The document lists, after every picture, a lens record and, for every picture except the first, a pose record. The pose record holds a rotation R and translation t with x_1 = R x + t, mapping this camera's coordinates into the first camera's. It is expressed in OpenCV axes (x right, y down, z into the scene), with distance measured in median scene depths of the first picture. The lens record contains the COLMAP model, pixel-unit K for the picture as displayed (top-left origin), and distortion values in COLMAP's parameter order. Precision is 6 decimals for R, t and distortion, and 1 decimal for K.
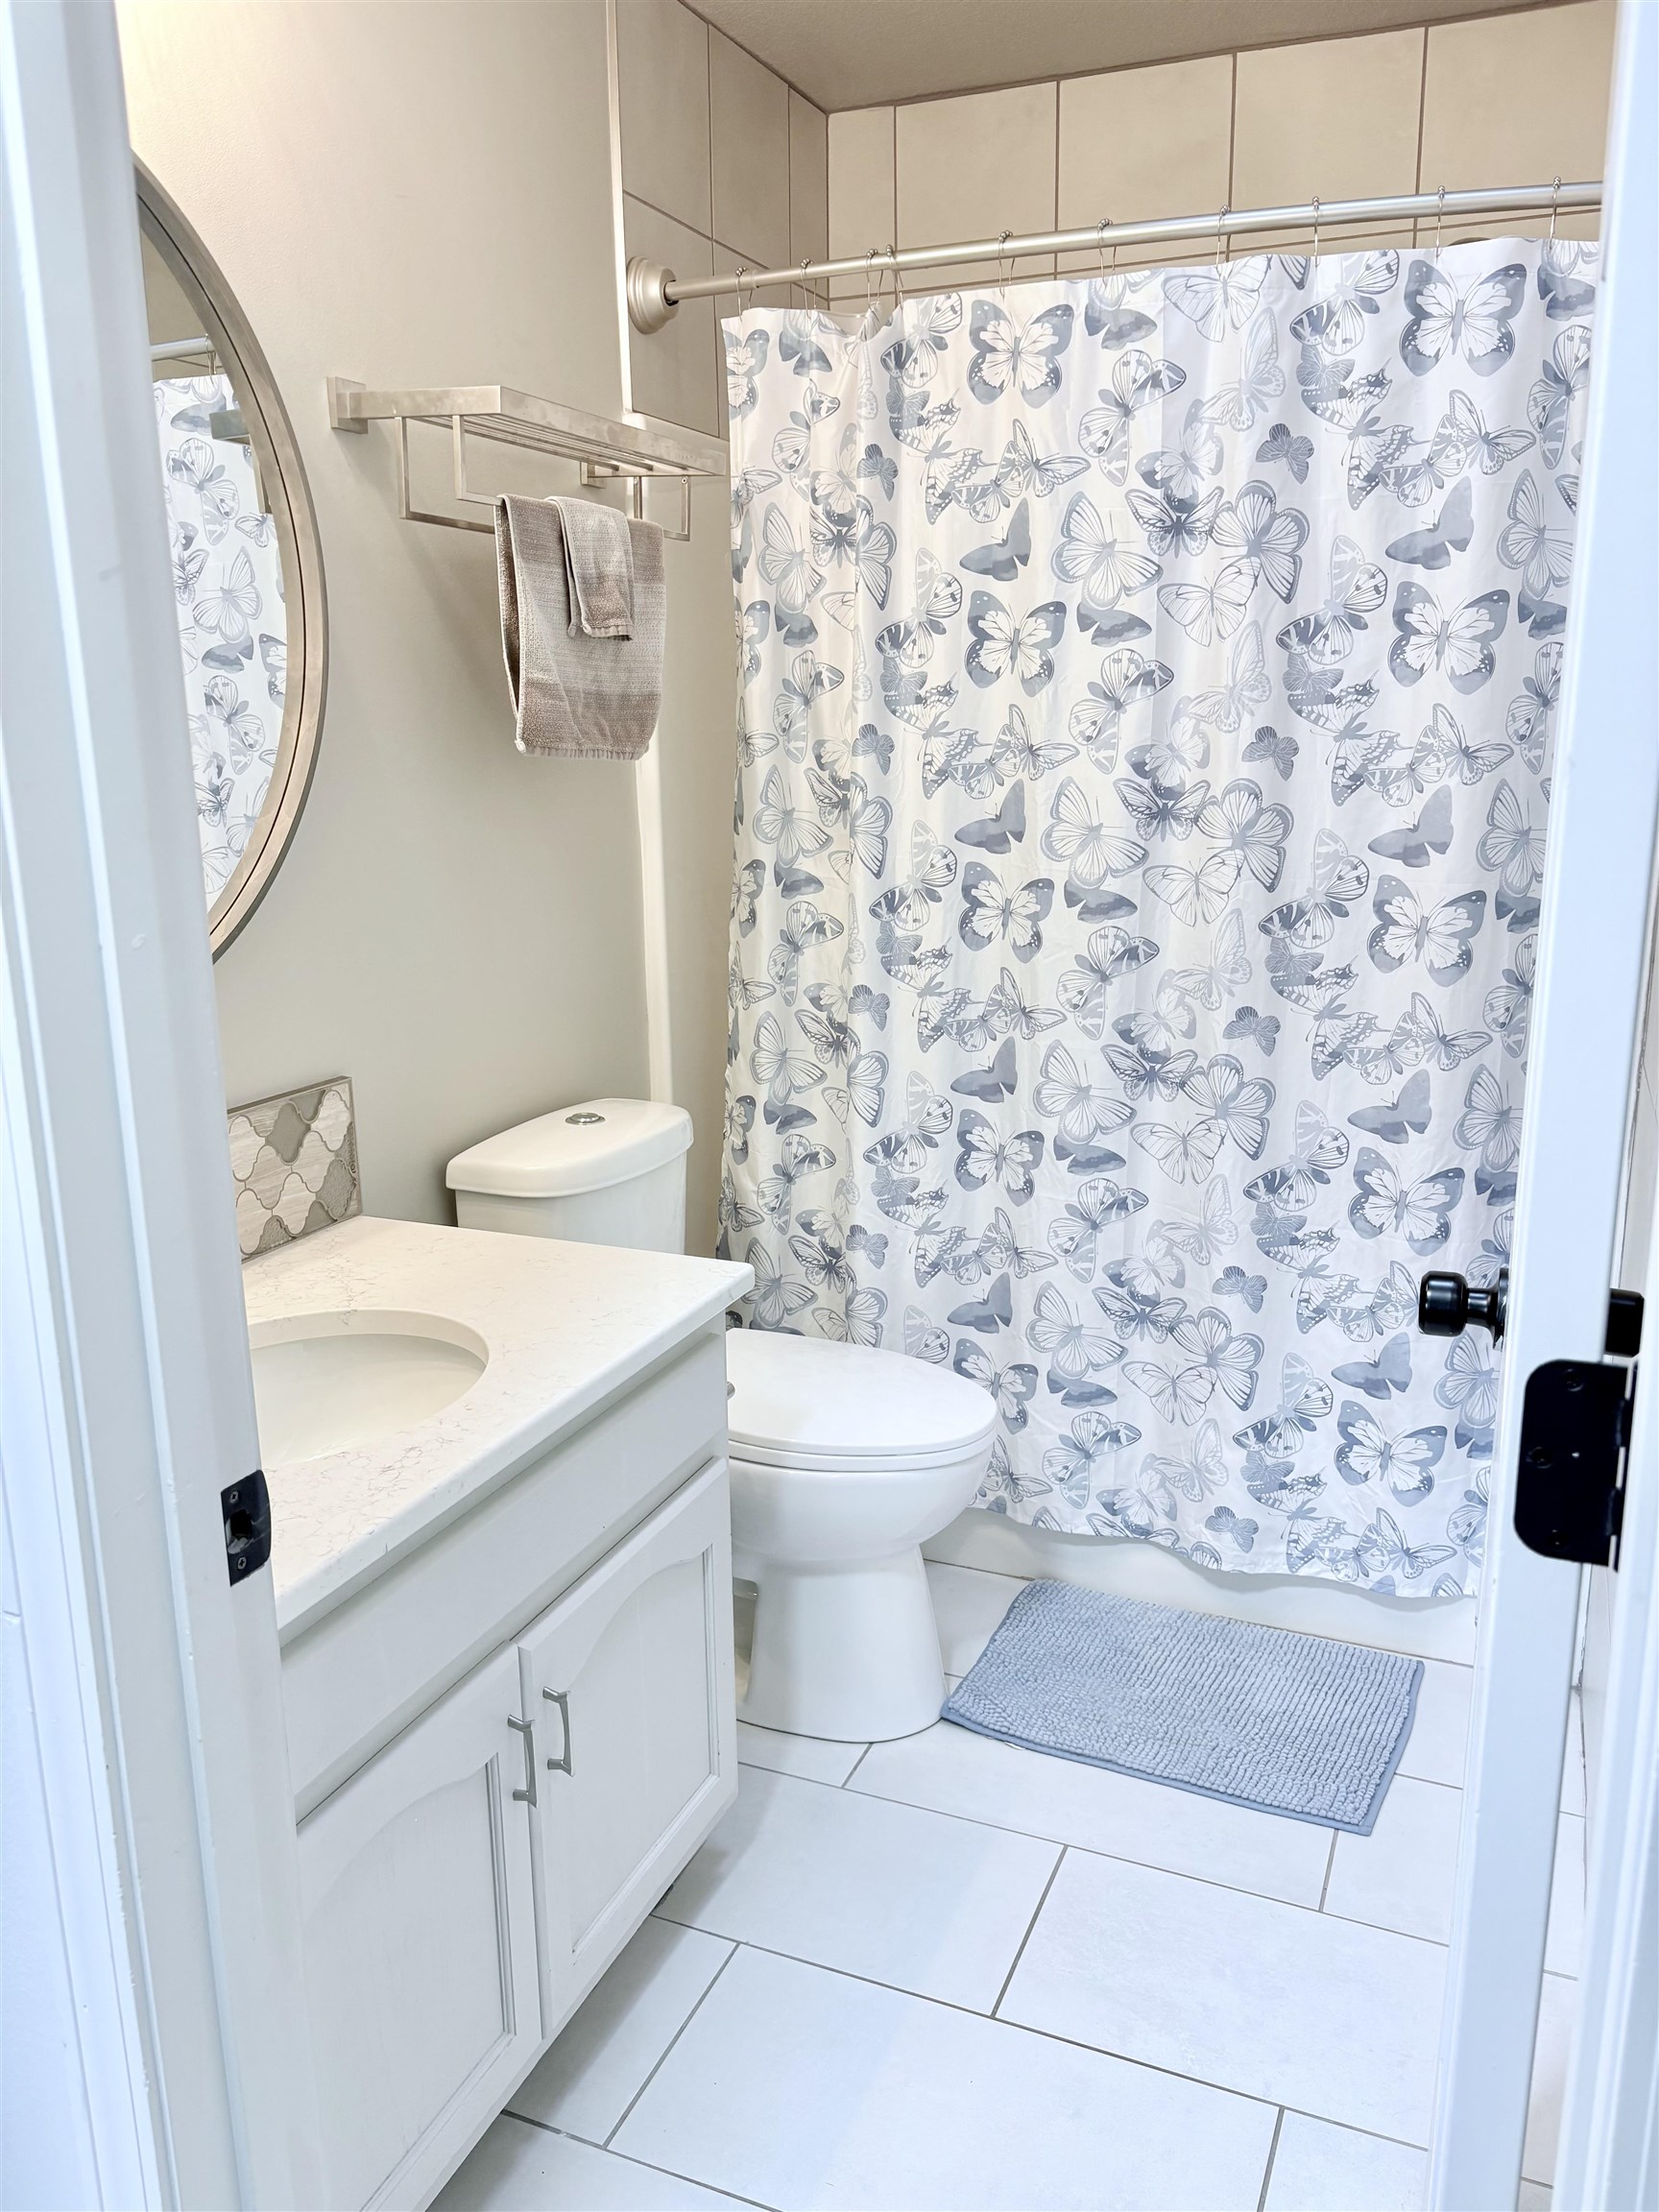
lens RADIAL K [[1657.4, 0, 838.0], [0, 1657.4, 1109.8], [0, 0, 1]] dist [0.042318, -0.019901]
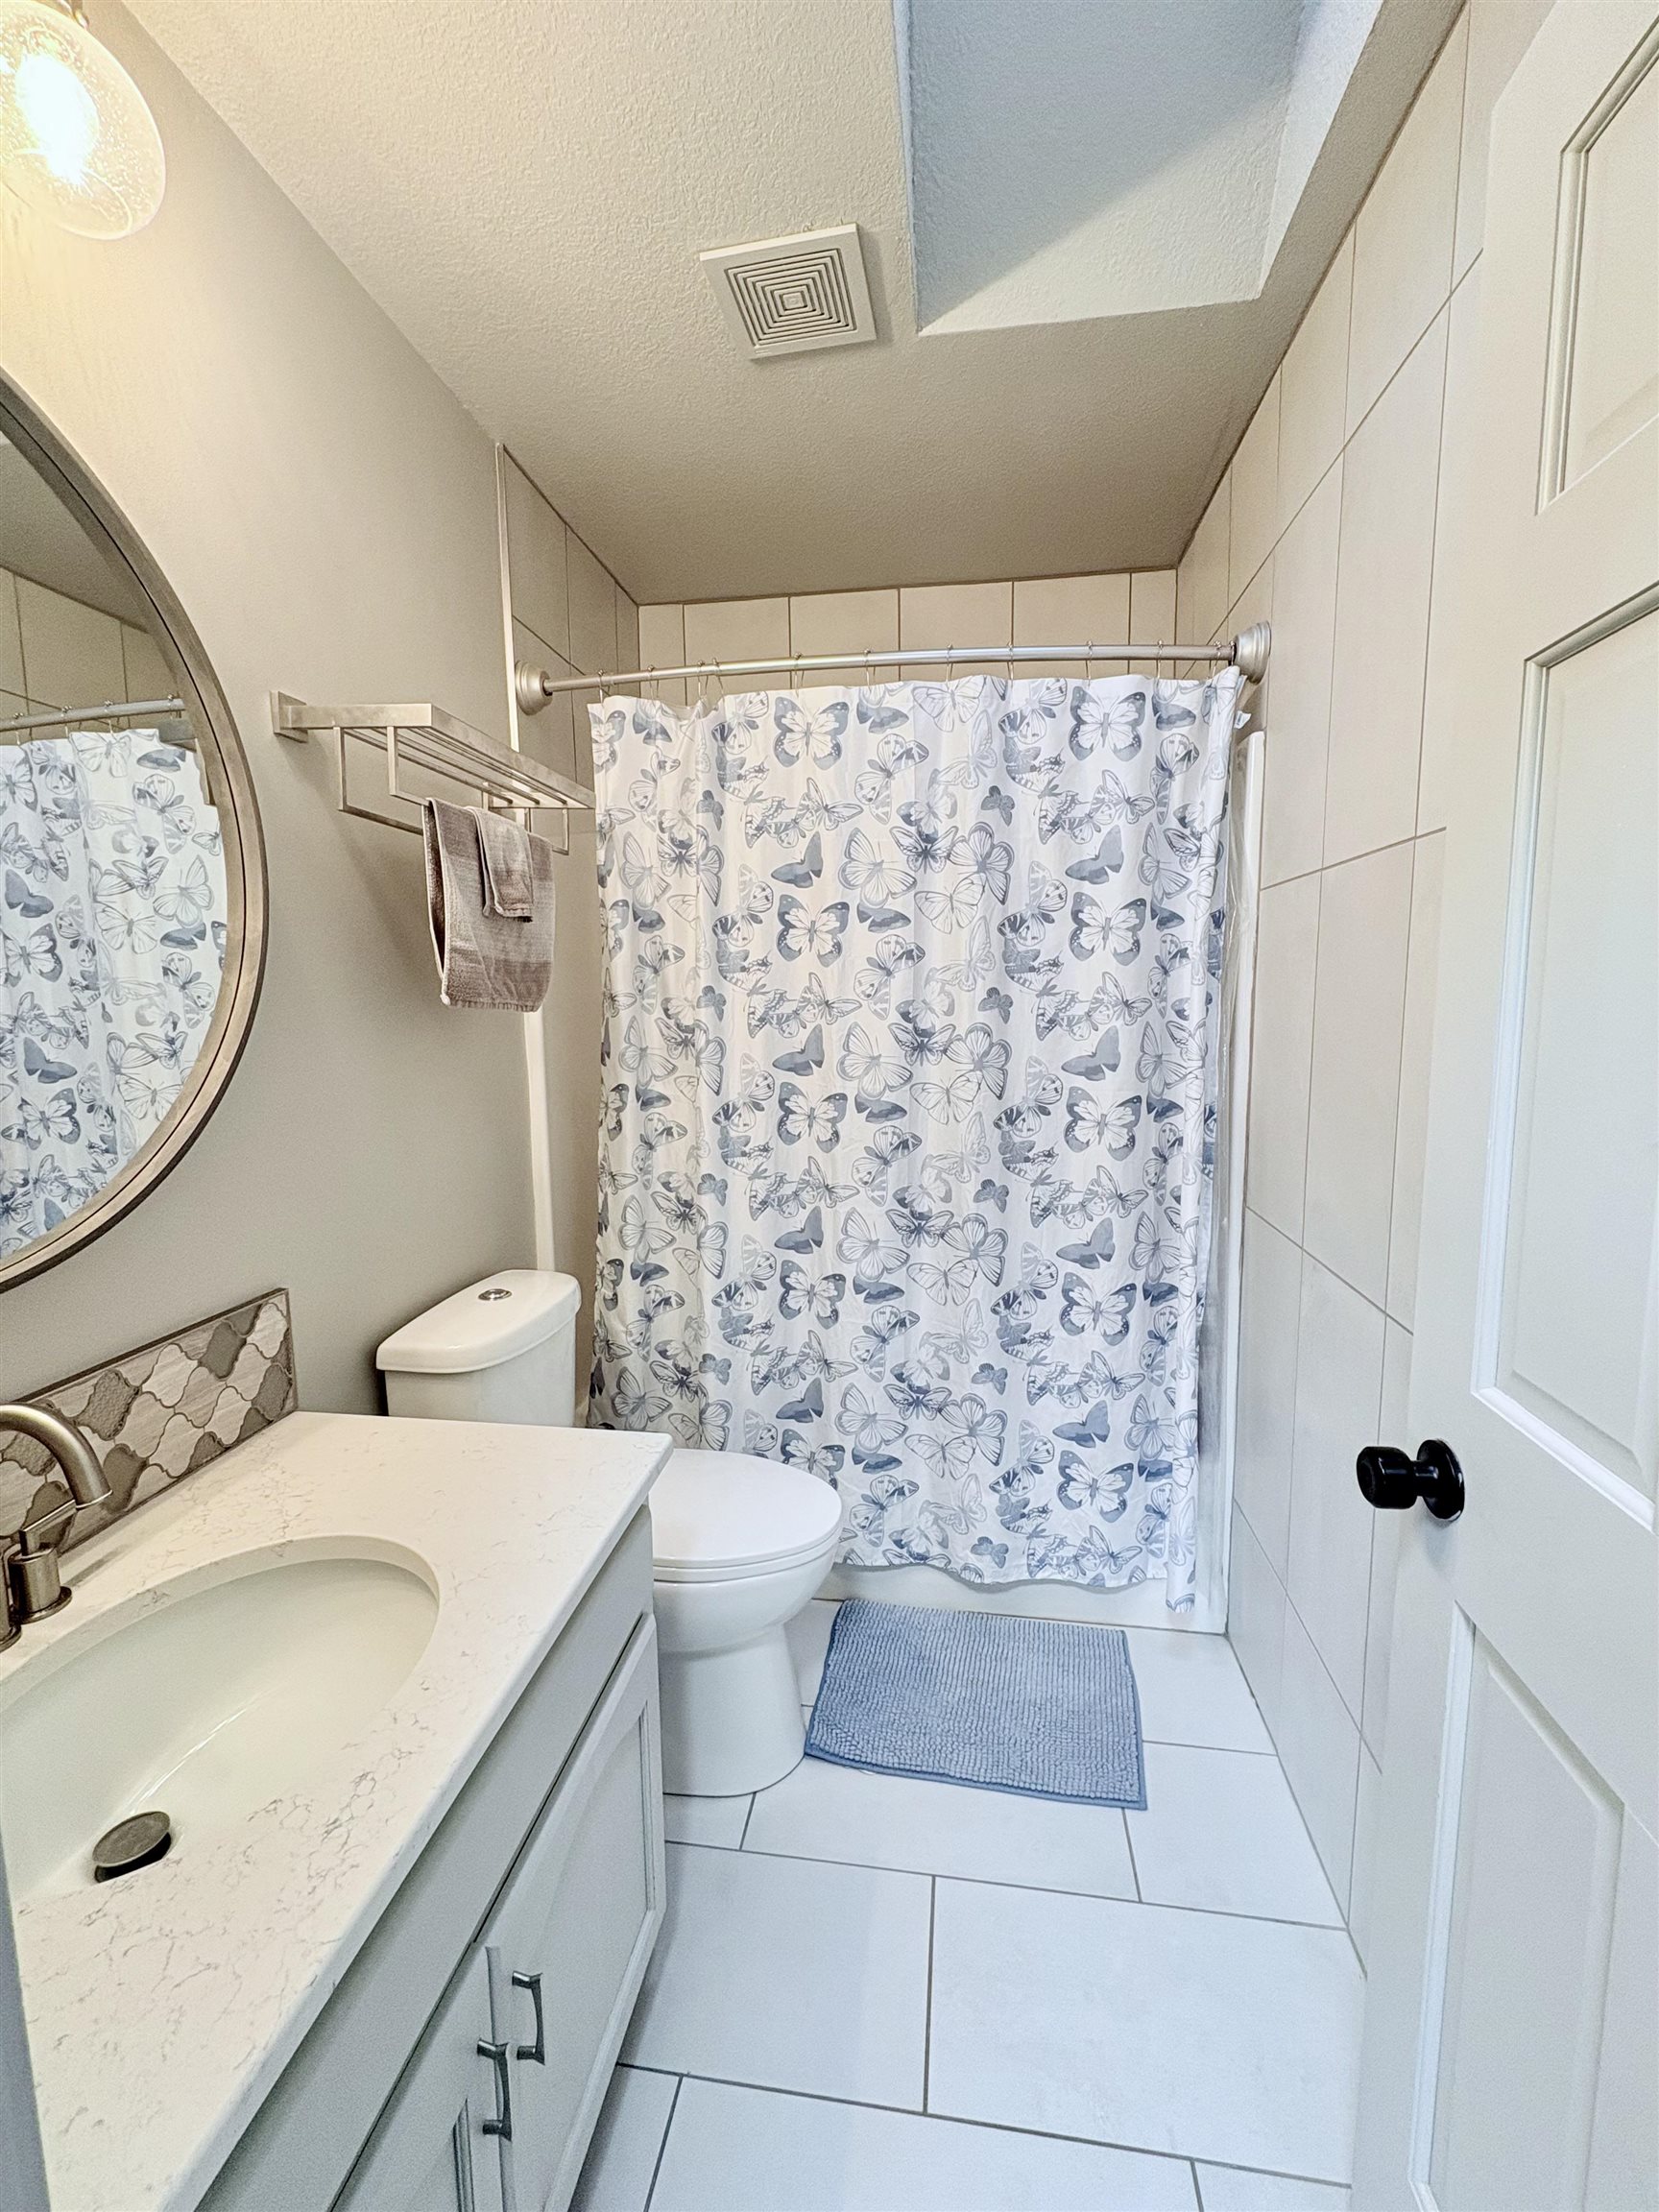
lens RADIAL K [[891.0, 0, 813.8], [0, 891.0, 1101.9], [0, 0, 1]] dist [0.003525, 0.000000]
pose [[0.968543, -0.030633, 0.246953, -0.083670], [0.059082, 0.992325, -0.108626, -0.052725], [-0.241730, 0.119800, 0.962920, 0.285494]]
